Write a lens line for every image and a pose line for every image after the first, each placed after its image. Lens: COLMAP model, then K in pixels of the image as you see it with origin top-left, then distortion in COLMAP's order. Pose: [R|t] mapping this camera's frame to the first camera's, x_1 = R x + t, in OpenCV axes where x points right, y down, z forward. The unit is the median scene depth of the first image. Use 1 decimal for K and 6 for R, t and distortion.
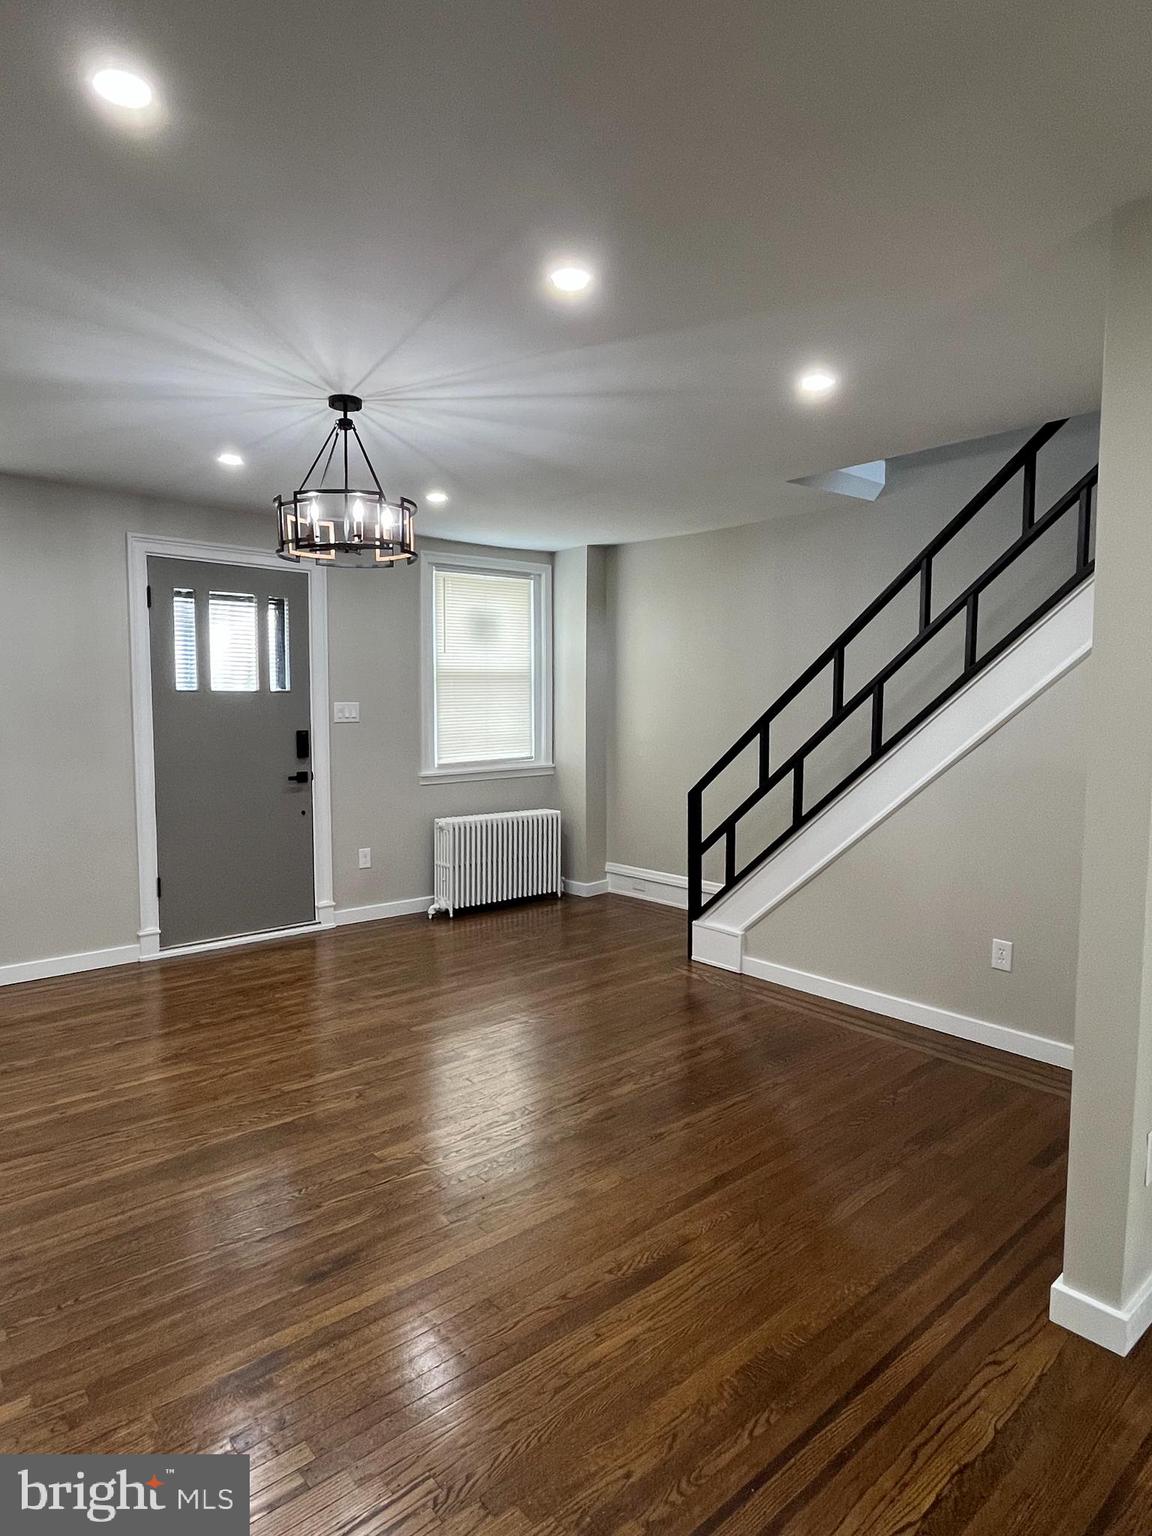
lens RADIAL K [[891.6, 0, 547.0], [0, 891.6, 751.1], [0, 0, 1]] dist [0.022400, 0.000138]
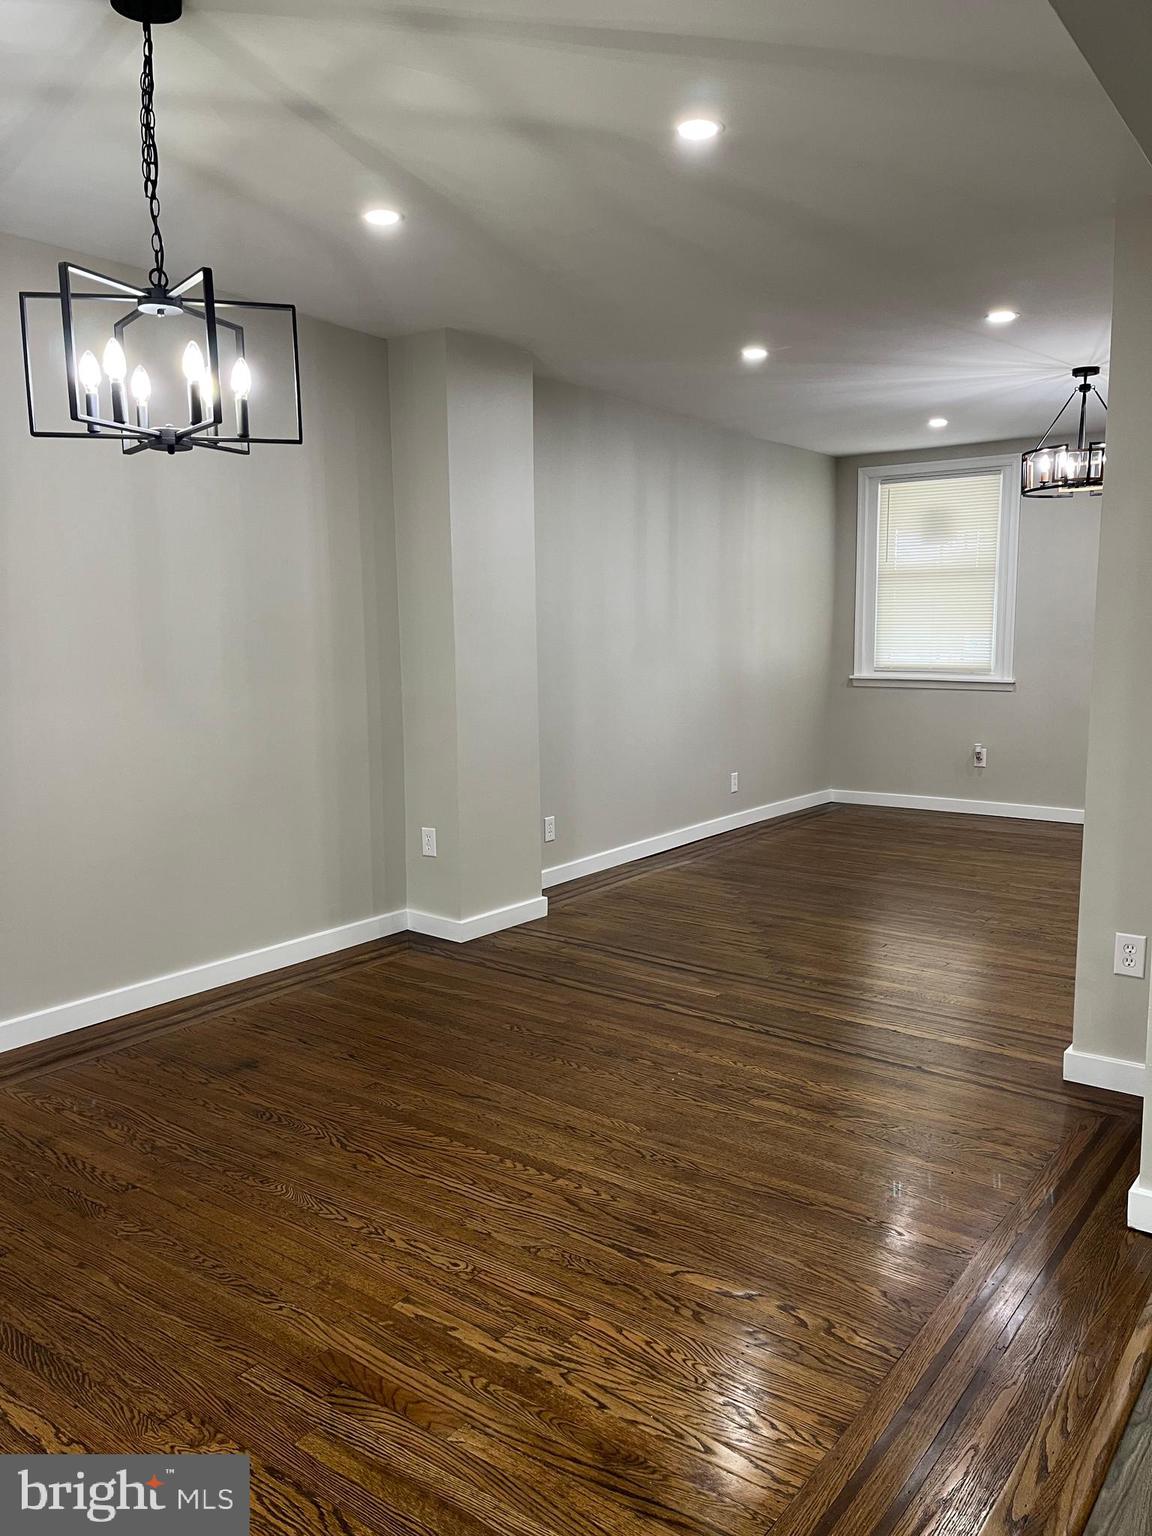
lens RADIAL K [[1157.2, 0, 564.1], [0, 1157.2, 760.6], [0, 0, 1]] dist [0.013919, -0.001597]
pose [[0.229530, 0.112242, -0.966808, 0.765486], [-0.054675, 0.993247, 0.102331, 0.023078], [0.971765, 0.029372, 0.234117, -0.062632]]
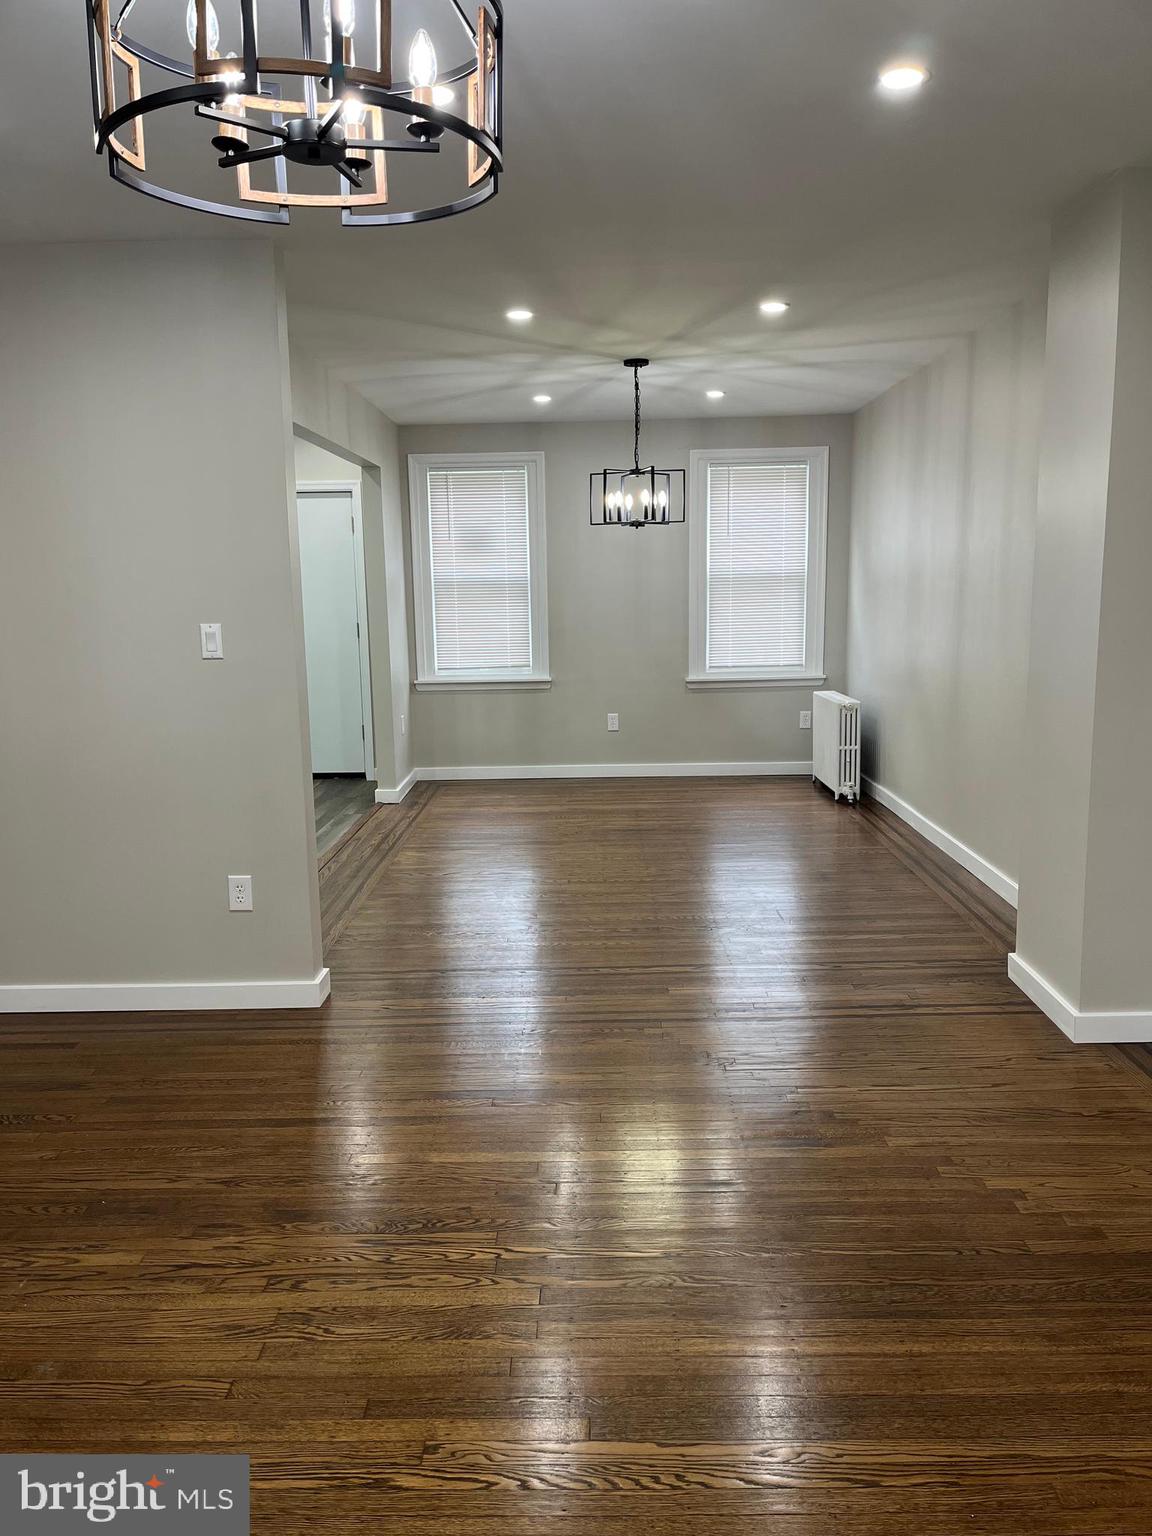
lens RADIAL K [[1157.2, 0, 575.8], [0, 1157.2, 769.1], [0, 0, 1]] dist [0.013919, -0.001597]
pose [[-0.752680, -0.082984, 0.653135, -0.369281], [0.066797, 0.977281, 0.201146, -0.041825], [-0.654989, 0.195026, -0.730037, 0.778308]]
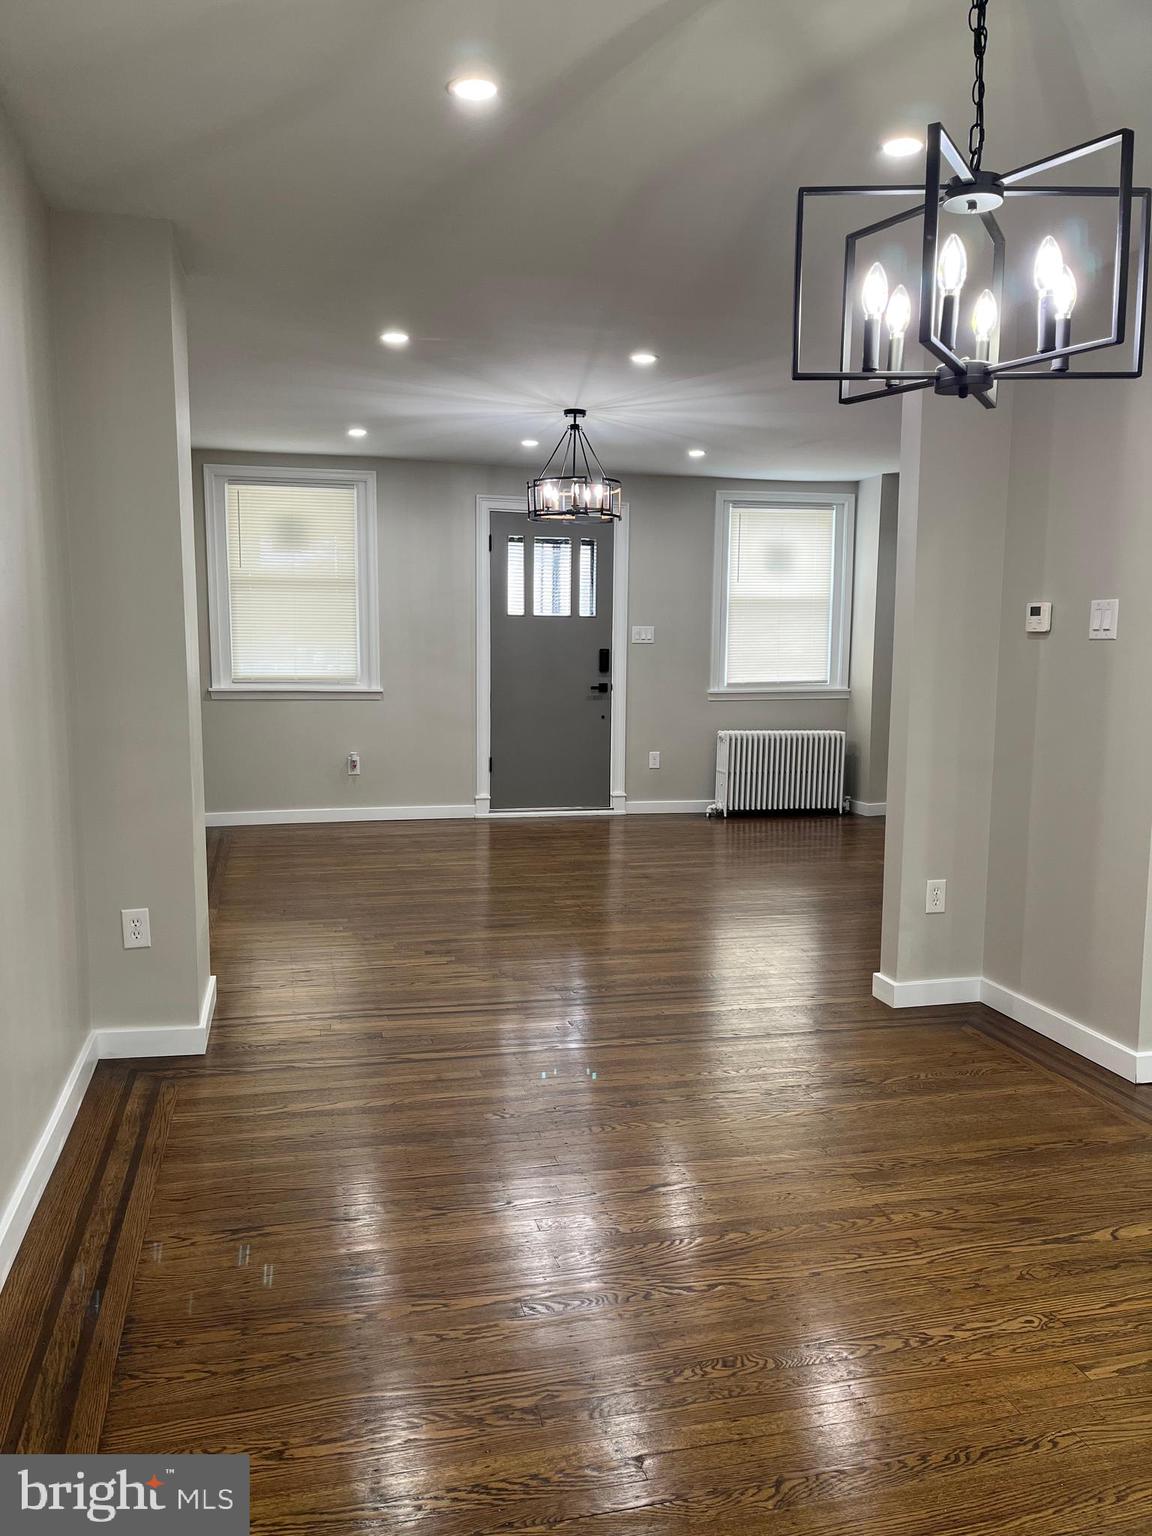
lens RADIAL K [[1157.2, 0, 560.3], [0, 1157.2, 781.6], [0, 0, 1]] dist [0.013919, -0.001597]
pose [[0.893919, 0.064001, -0.443636, 0.374249], [-0.035445, 0.996748, 0.072374, 0.044019], [0.446825, -0.048972, 0.893280, -0.431259]]
